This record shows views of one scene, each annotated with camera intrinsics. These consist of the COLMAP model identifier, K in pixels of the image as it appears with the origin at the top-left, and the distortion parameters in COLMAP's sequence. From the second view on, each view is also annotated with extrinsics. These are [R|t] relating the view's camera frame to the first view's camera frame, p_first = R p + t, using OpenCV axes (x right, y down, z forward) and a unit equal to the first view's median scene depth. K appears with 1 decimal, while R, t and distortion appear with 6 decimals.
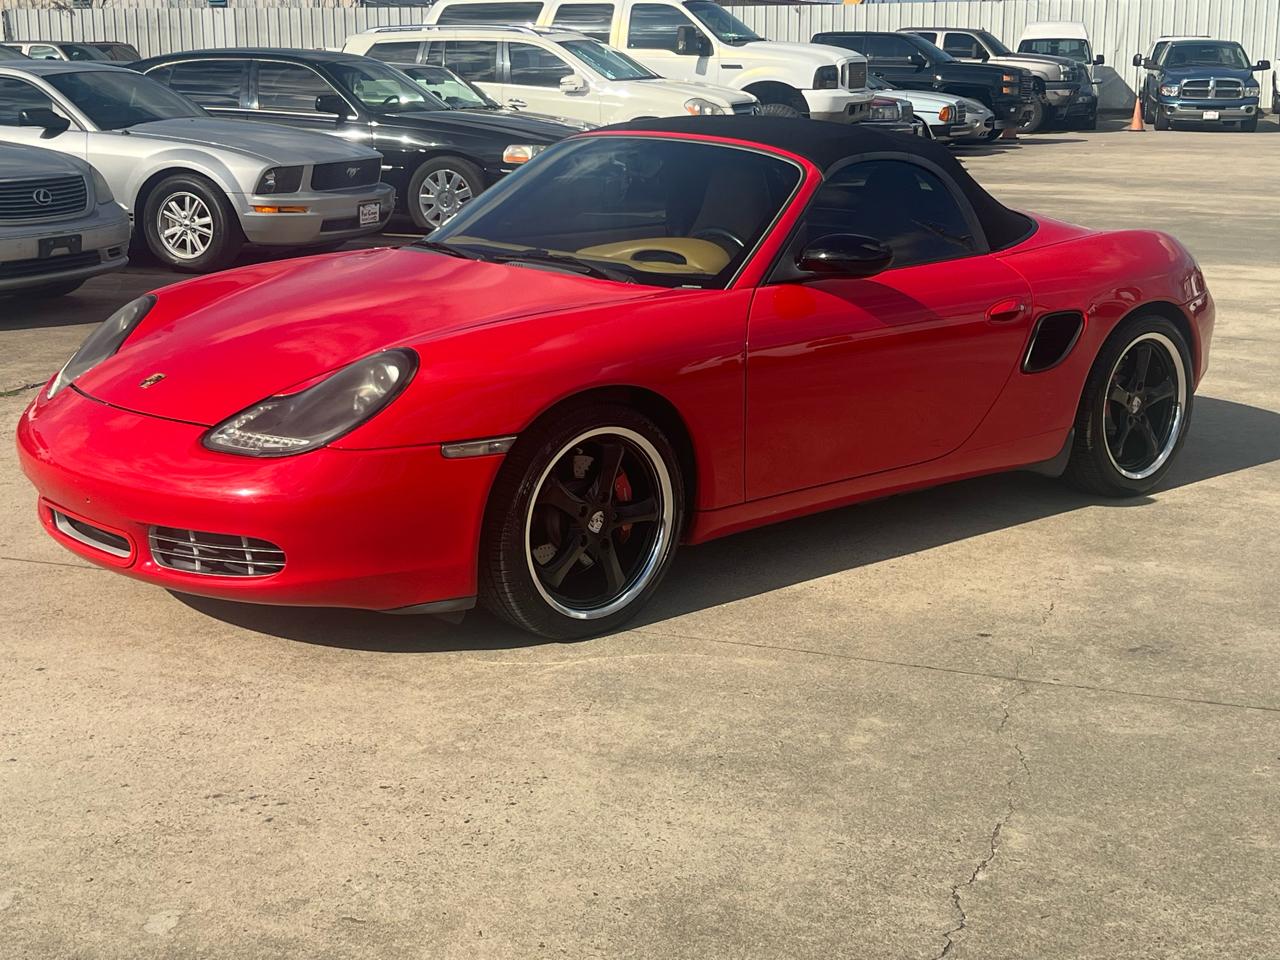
lens RADIAL K [[1782.7, 0, 637.7], [0, 1782.7, 477.0], [0, 0, 1]] dist [0.060211, 0.000000]
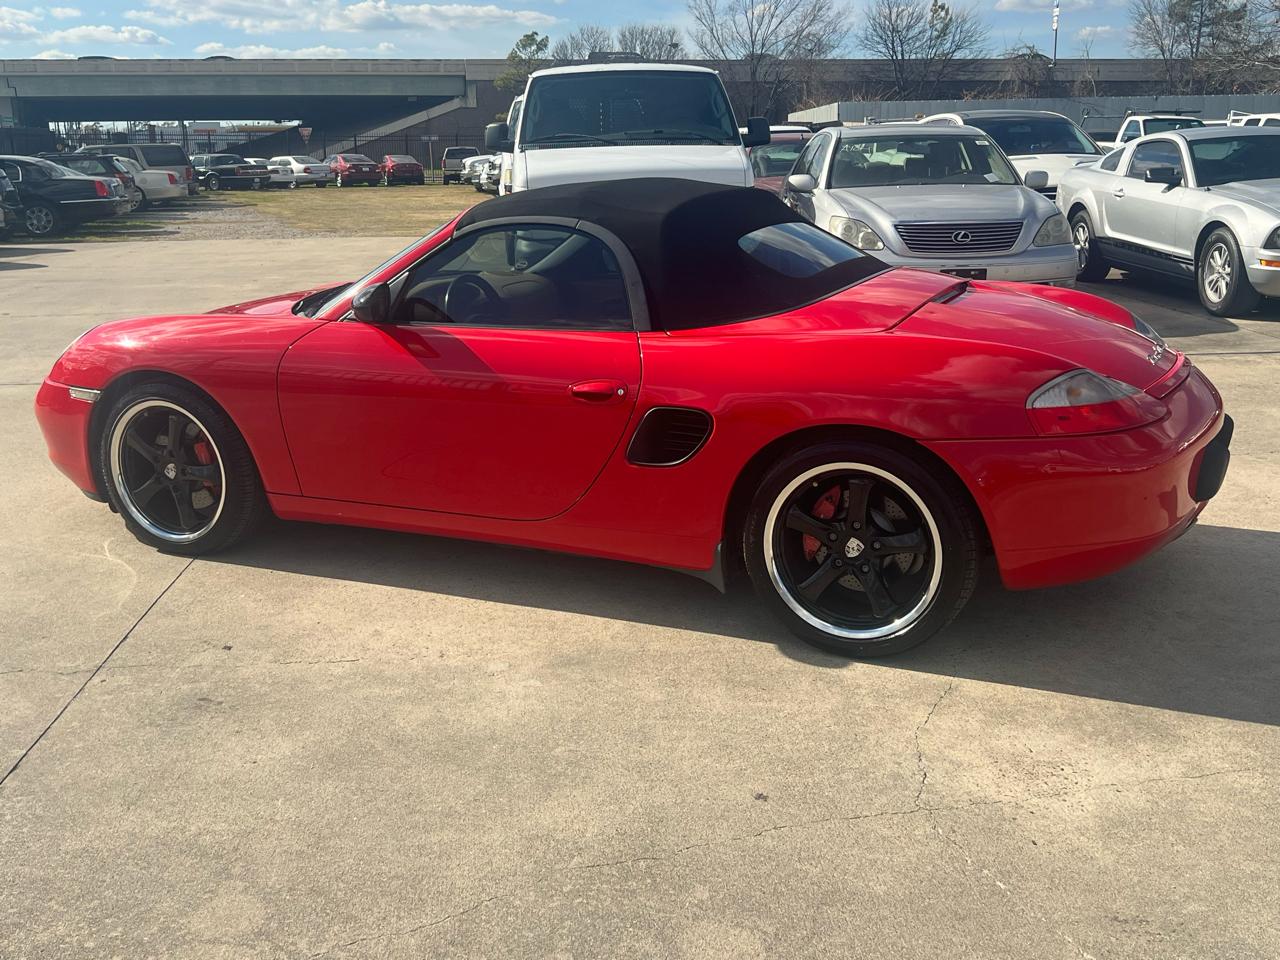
lens RADIAL K [[1356.8, 0, 642.5], [0, 1356.8, 477.2], [0, 0, 1]] dist [0.029820, 0.000000]
pose [[0.400325, 0.212838, -0.891314, 0.249429], [-0.192139, 0.970528, 0.145457, -0.045391], [0.896004, 0.113026, 0.429421, 0.207156]]
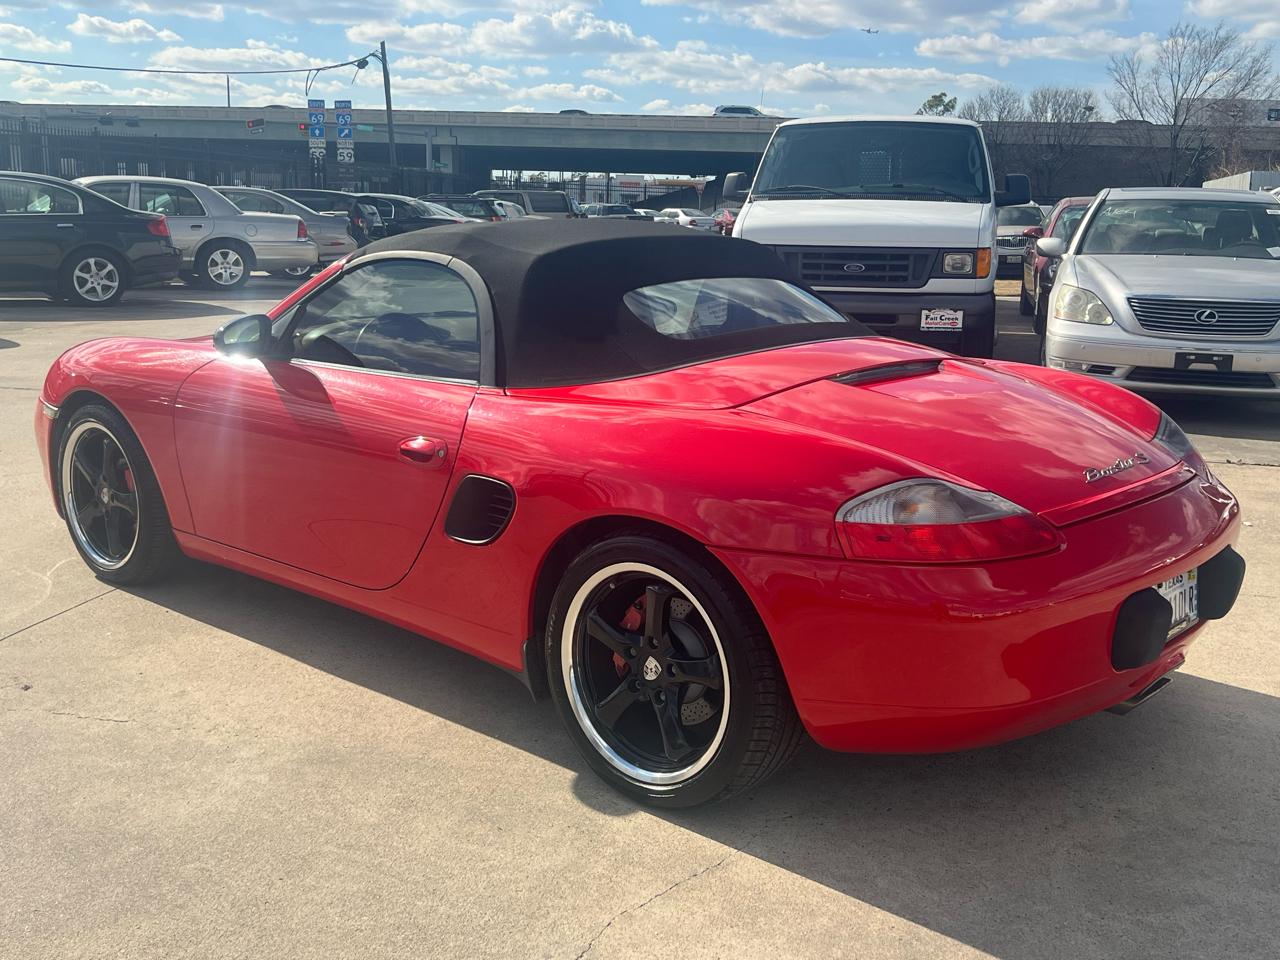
lens RADIAL K [[1356.8, 0, 652.1], [0, 1356.8, 478.9], [0, 0, 1]] dist [0.029820, 0.000000]
pose [[0.123694, 0.202153, -0.971511, 0.239444], [-0.246716, 0.954553, 0.167212, -0.060891], [0.961161, 0.219004, 0.167947, 0.288213]]
